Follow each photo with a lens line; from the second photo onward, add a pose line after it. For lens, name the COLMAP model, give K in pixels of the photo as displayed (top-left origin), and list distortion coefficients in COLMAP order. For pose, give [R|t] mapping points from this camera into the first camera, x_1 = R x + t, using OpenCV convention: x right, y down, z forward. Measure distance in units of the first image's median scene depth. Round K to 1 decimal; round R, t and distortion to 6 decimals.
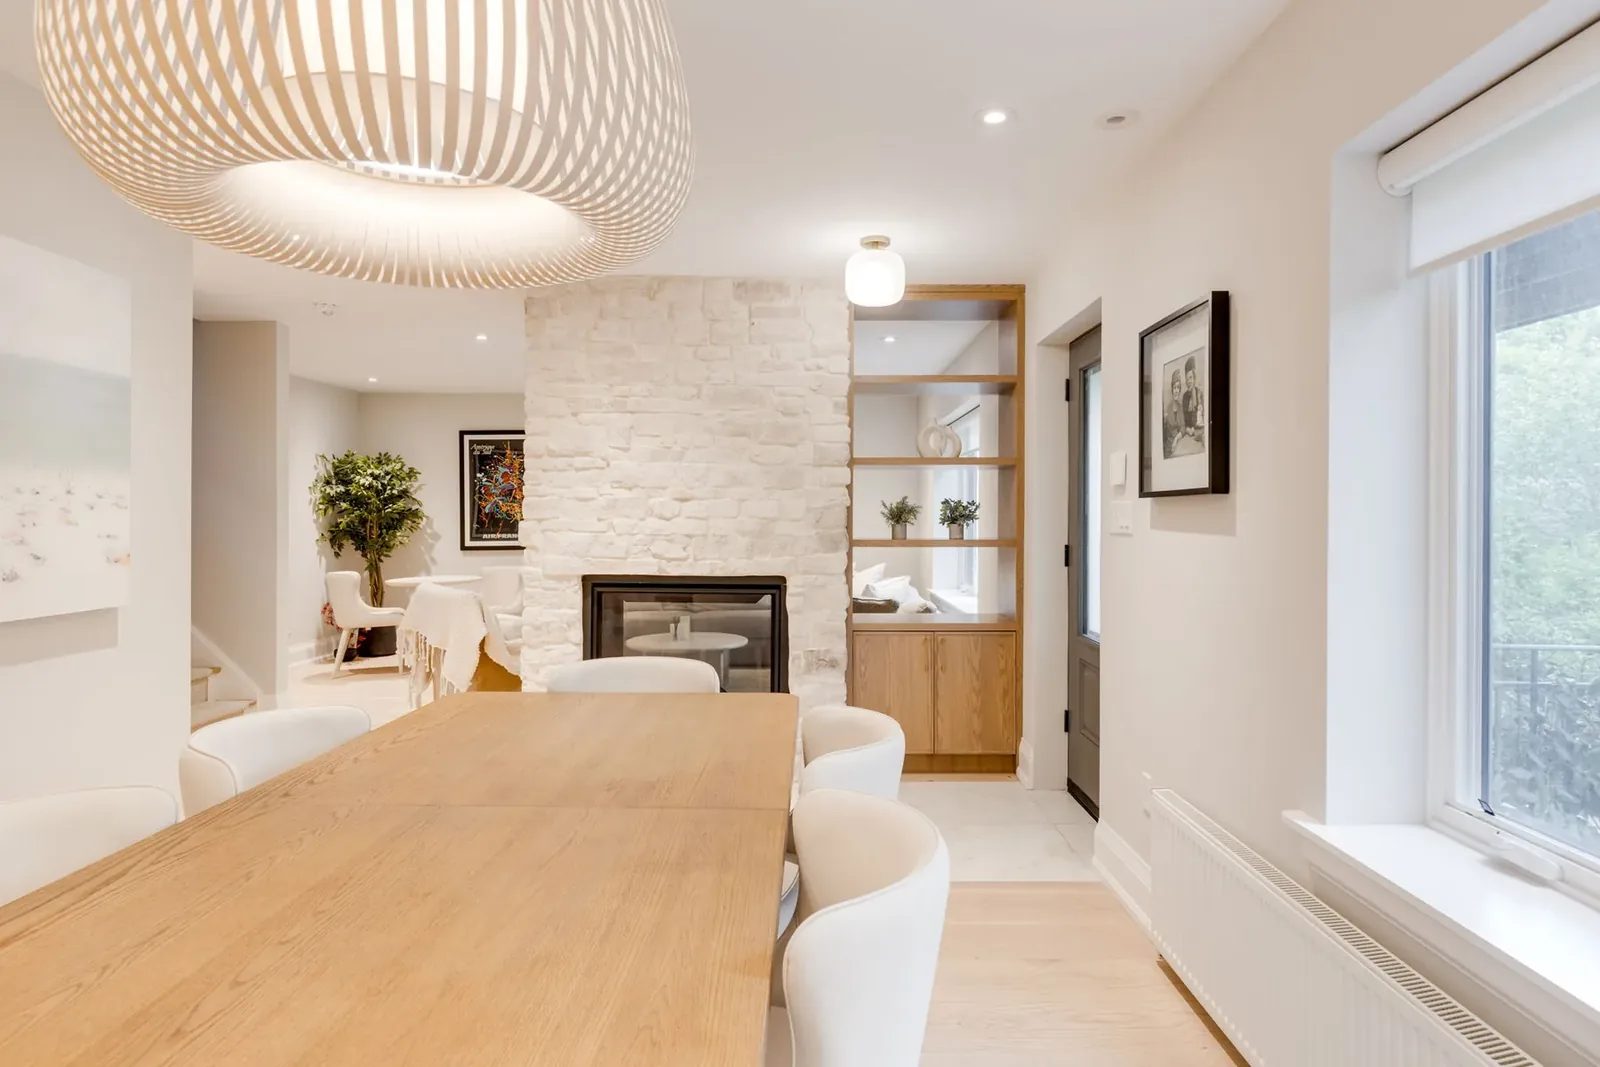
lens RADIAL K [[887.8, 0, 818.2], [0, 887.8, 525.8], [0, 0, 1]] dist [0.003401, -0.003876]
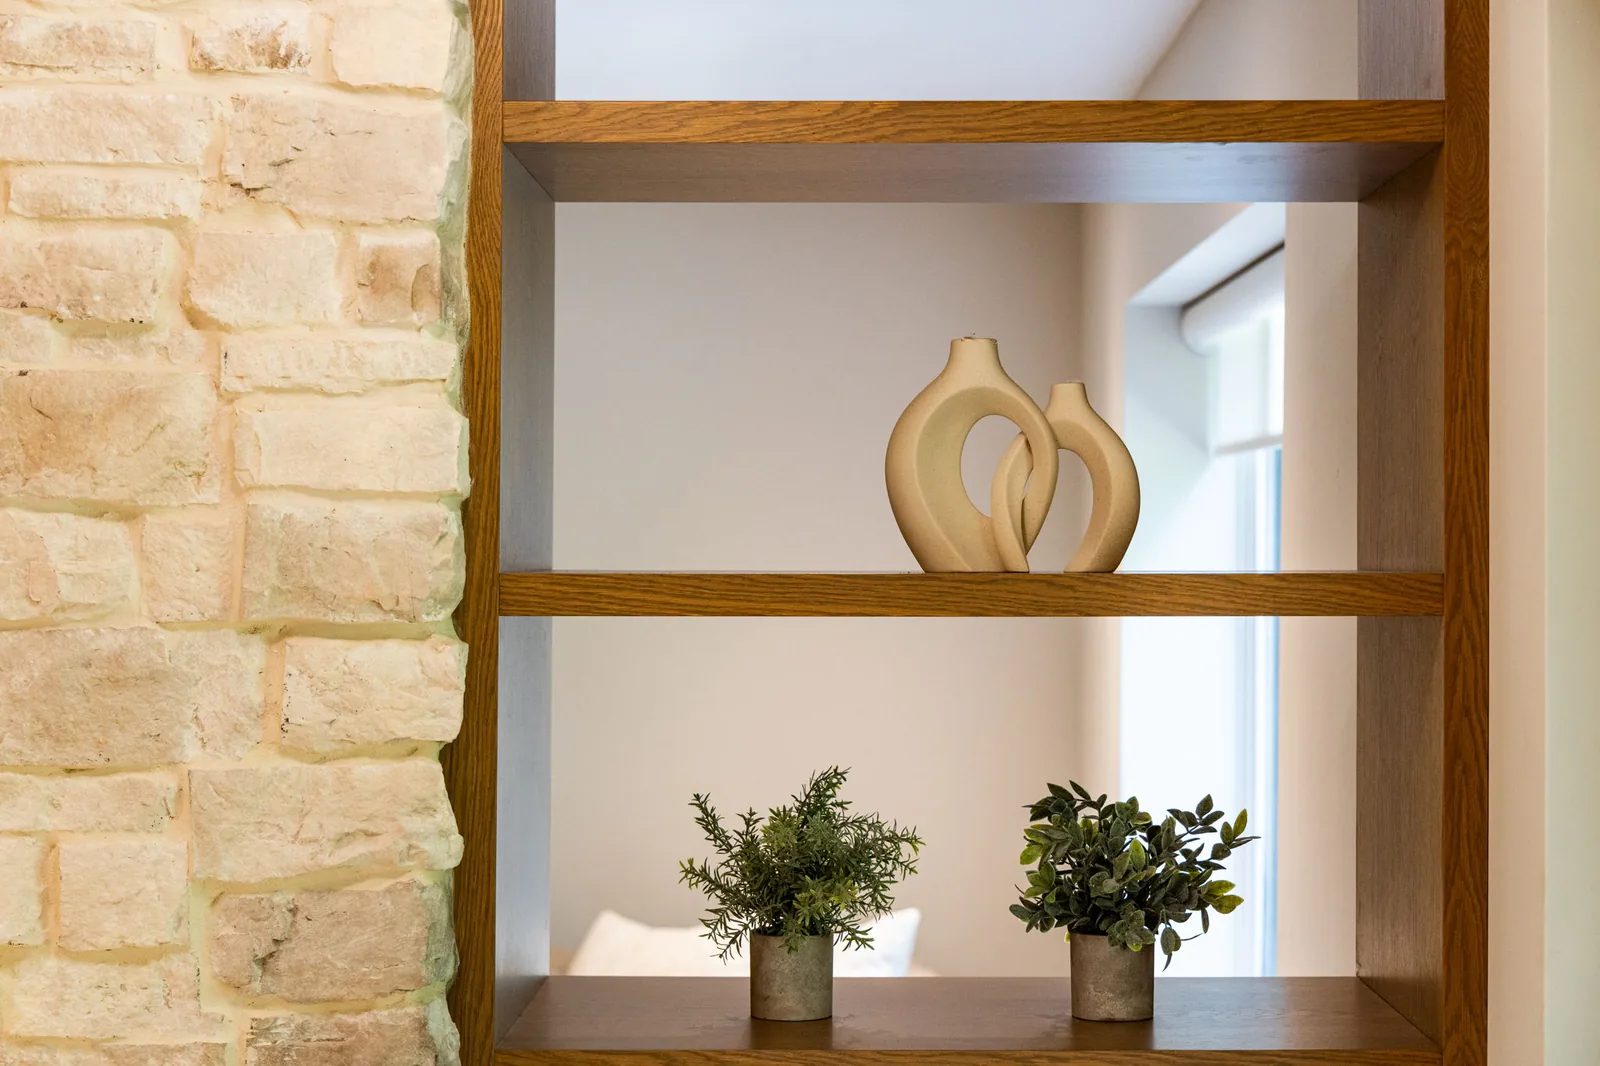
lens RADIAL K [[2845.3, 0, 798.3], [0, 2845.3, 529.7], [0, 0, 1]] dist [0.005720, 0.000000]
pose [[0.999747, 0.002831, -0.022330, 0.113101], [-0.003230, 0.999835, -0.017867, -0.077820], [0.022275, 0.017934, 0.999591, 0.457538]]
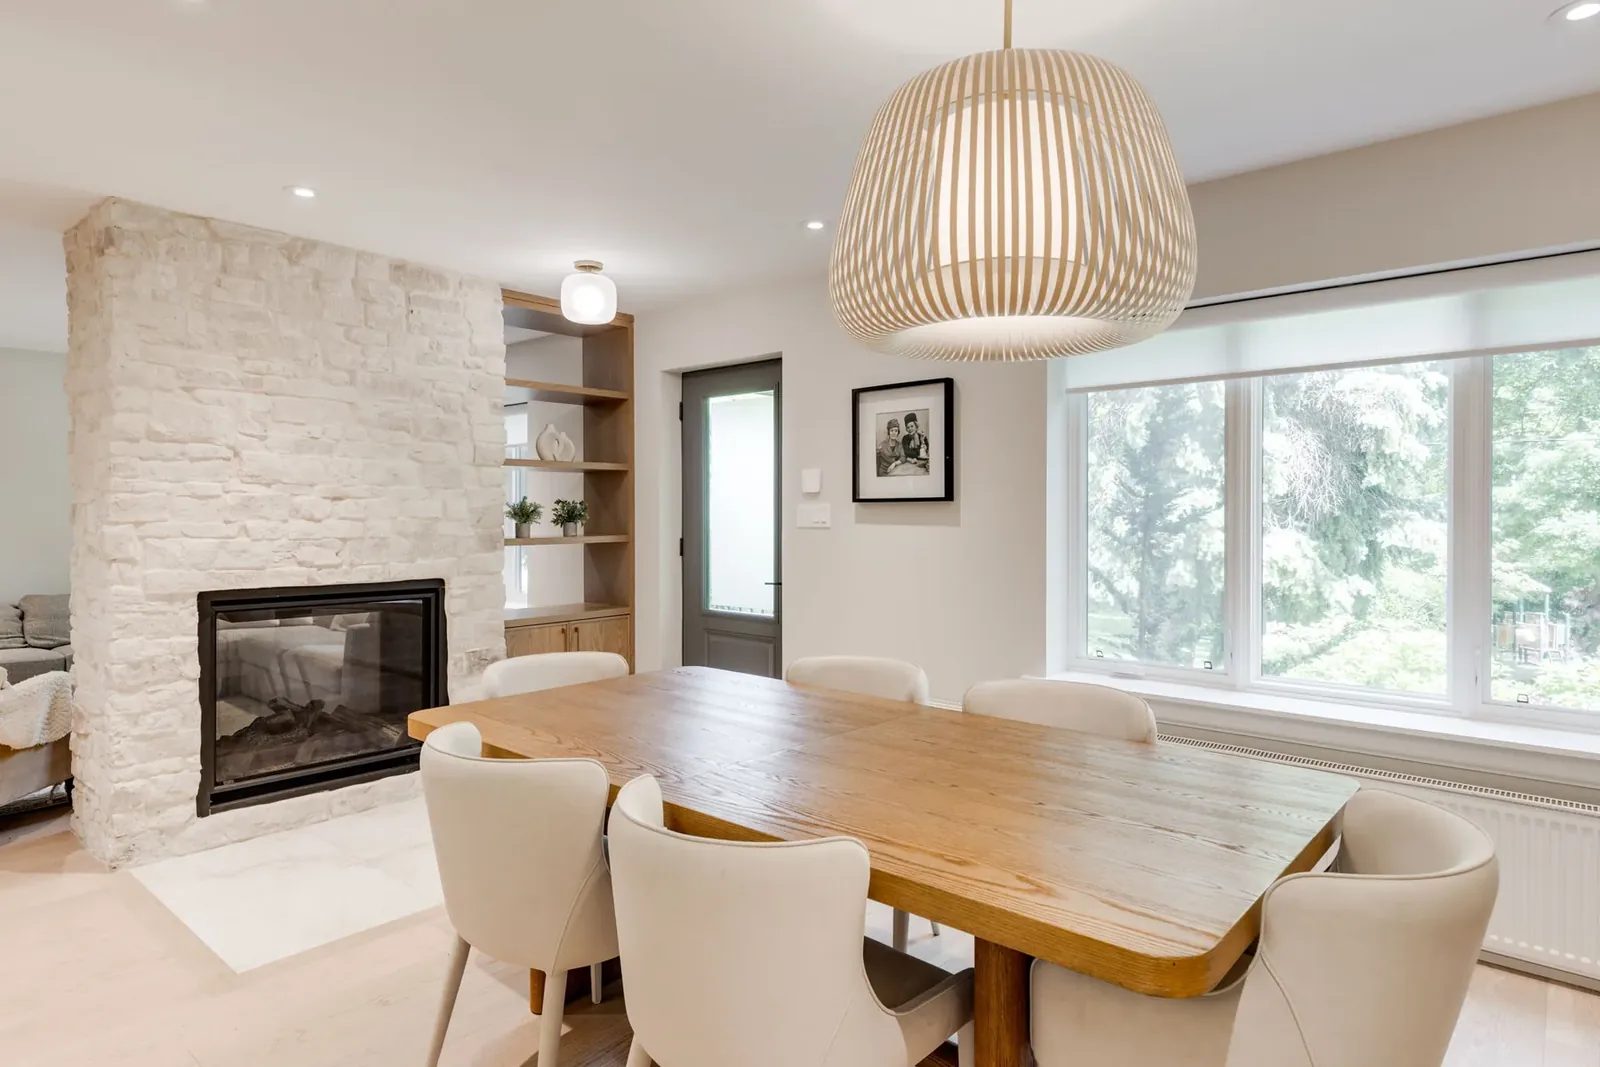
lens RADIAL K [[887.8, 0, 790.8], [0, 887.8, 534.1], [0, 0, 1]] dist [0.003401, -0.003876]
pose [[0.659505, -0.021751, 0.751386, -0.517852], [0.011316, 0.999755, 0.019009, -0.005568], [-0.751615, -0.004034, 0.659589, 0.077422]]
